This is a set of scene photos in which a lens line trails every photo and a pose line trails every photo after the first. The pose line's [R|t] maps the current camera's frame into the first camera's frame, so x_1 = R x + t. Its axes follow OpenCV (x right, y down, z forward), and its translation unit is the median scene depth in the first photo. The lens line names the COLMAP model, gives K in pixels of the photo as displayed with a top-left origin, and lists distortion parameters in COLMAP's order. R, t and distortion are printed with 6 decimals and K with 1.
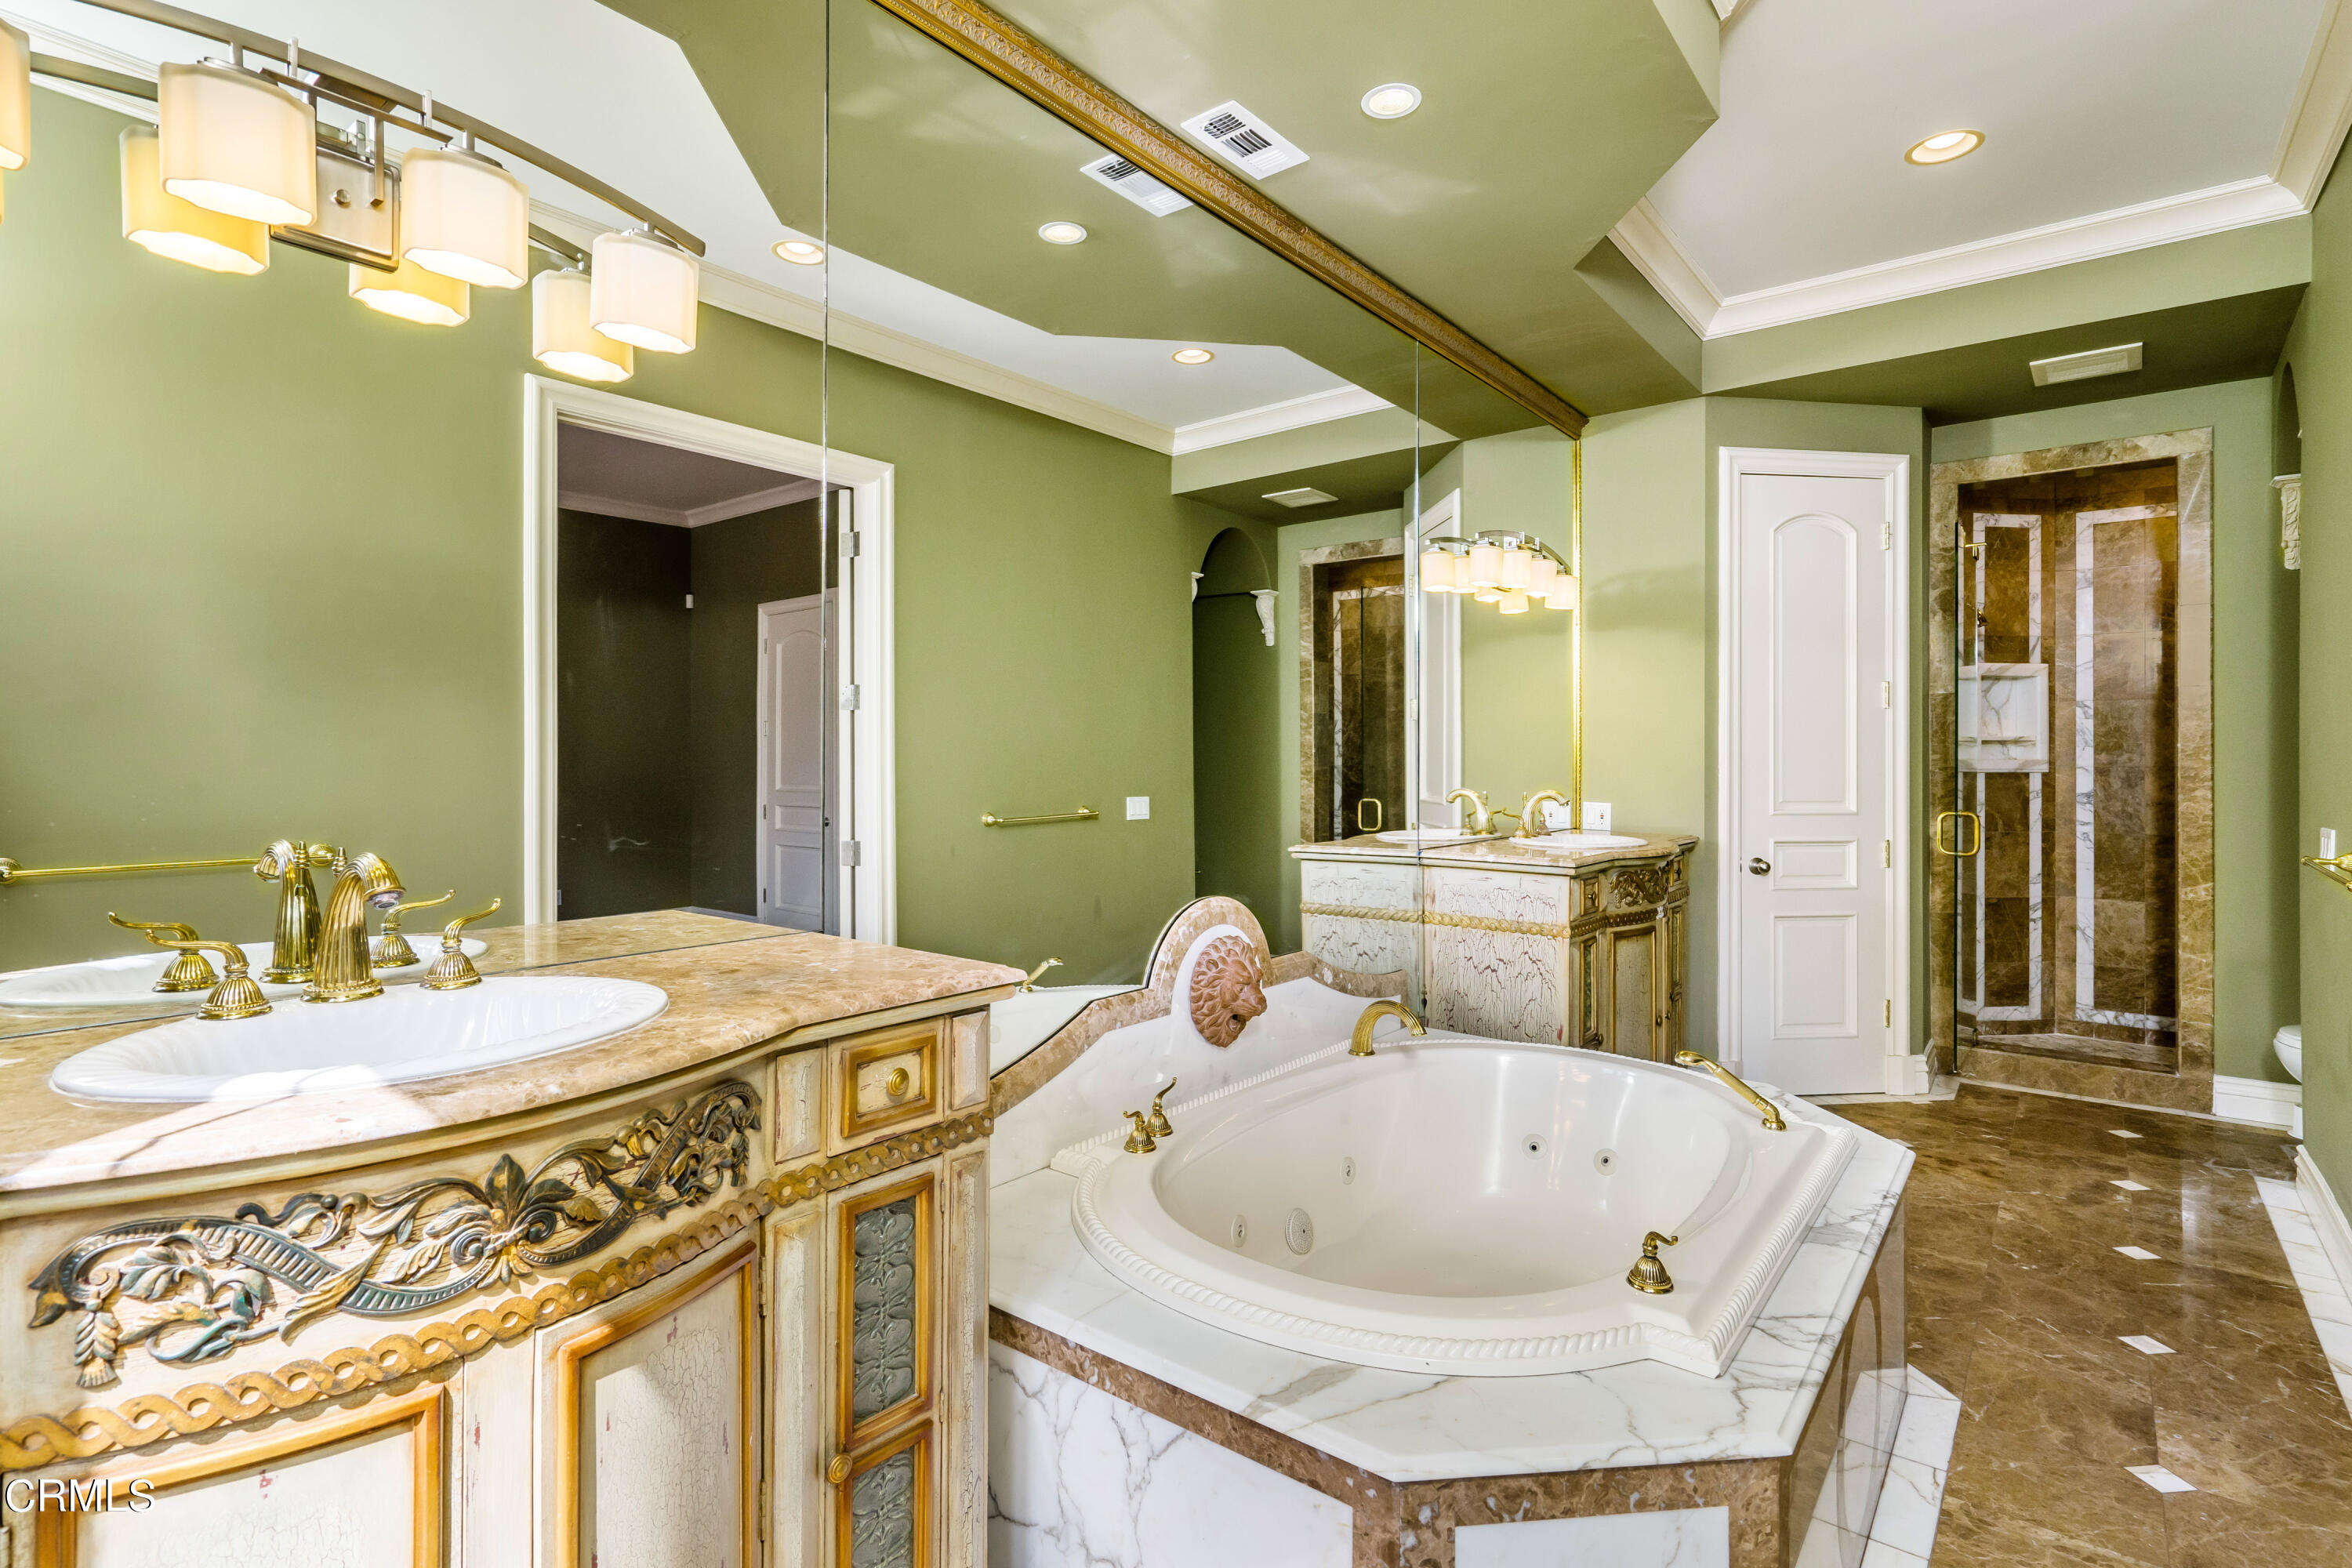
lens RADIAL K [[1150.4, 0, 1182.8], [0, 1150.4, 746.0], [0, 0, 1]] dist [-0.003712, -0.000119]
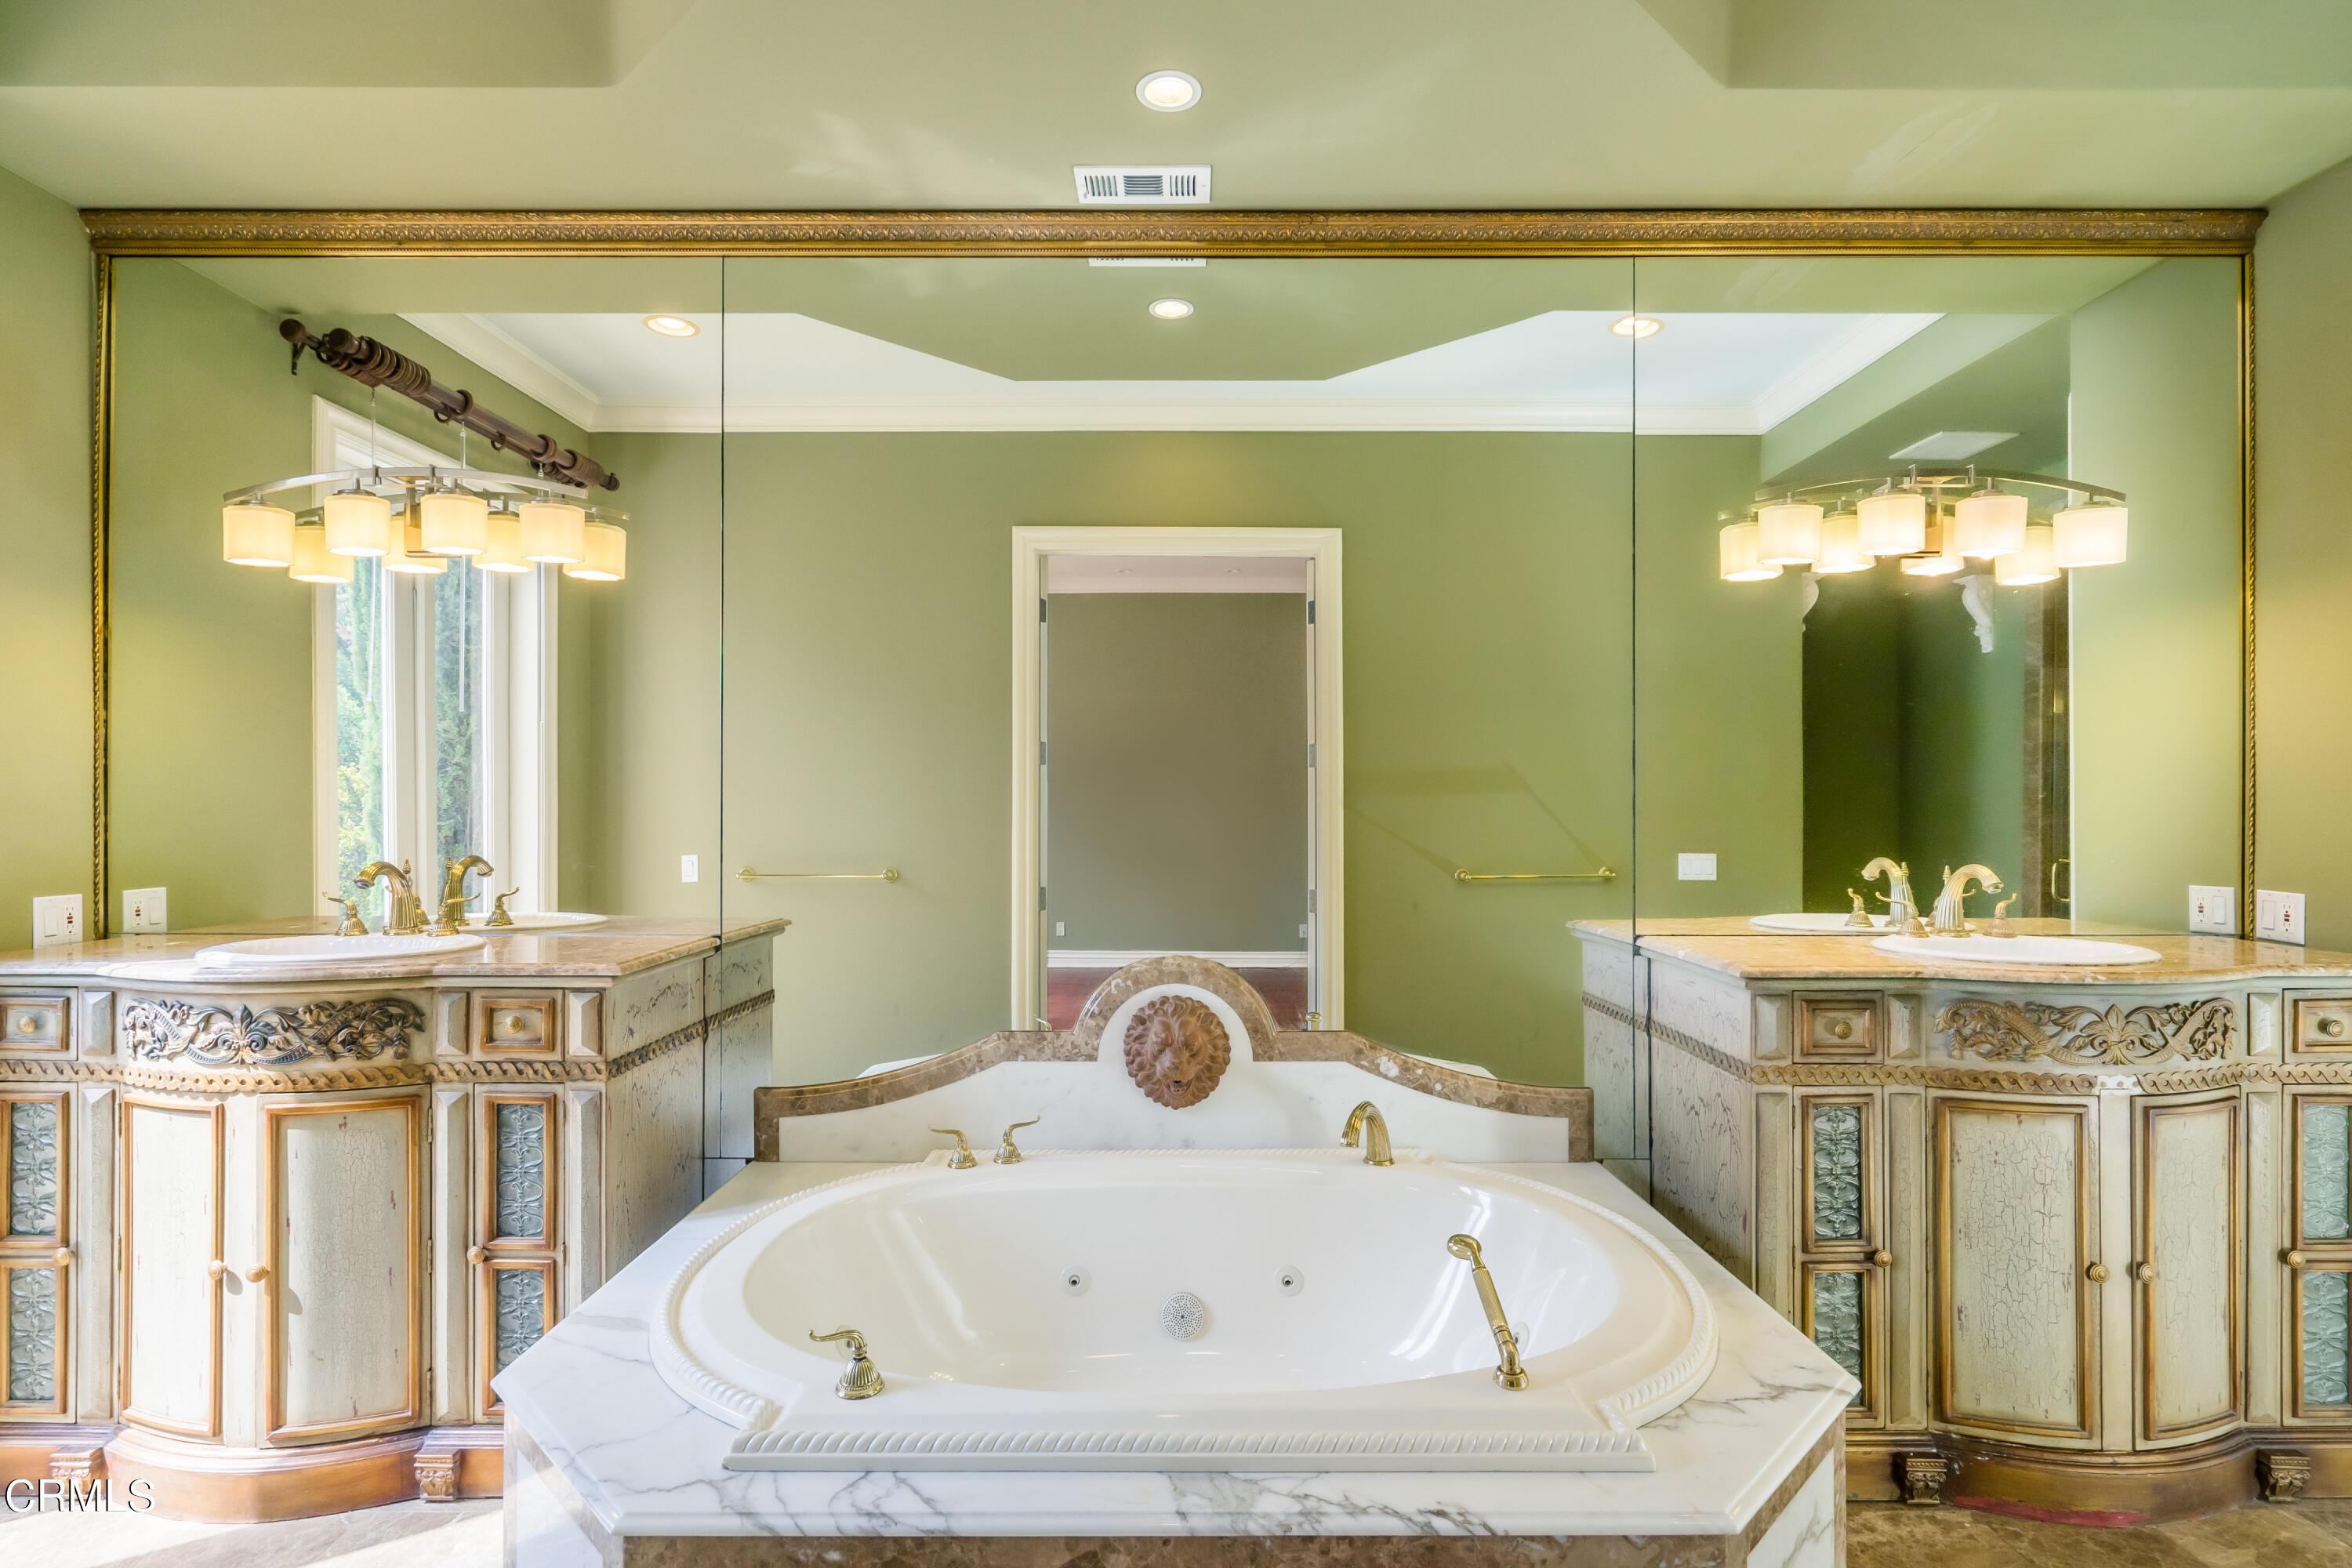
lens RADIAL K [[1150.4, 0, 1179.9], [0, 1150.4, 783.7], [0, 0, 1]] dist [-0.003712, -0.000119]
pose [[0.616153, -0.013855, -0.787505, 1.935641], [0.008941, 0.999904, -0.010596, -0.008515], [0.787576, -0.000512, 0.616218, 0.961755]]
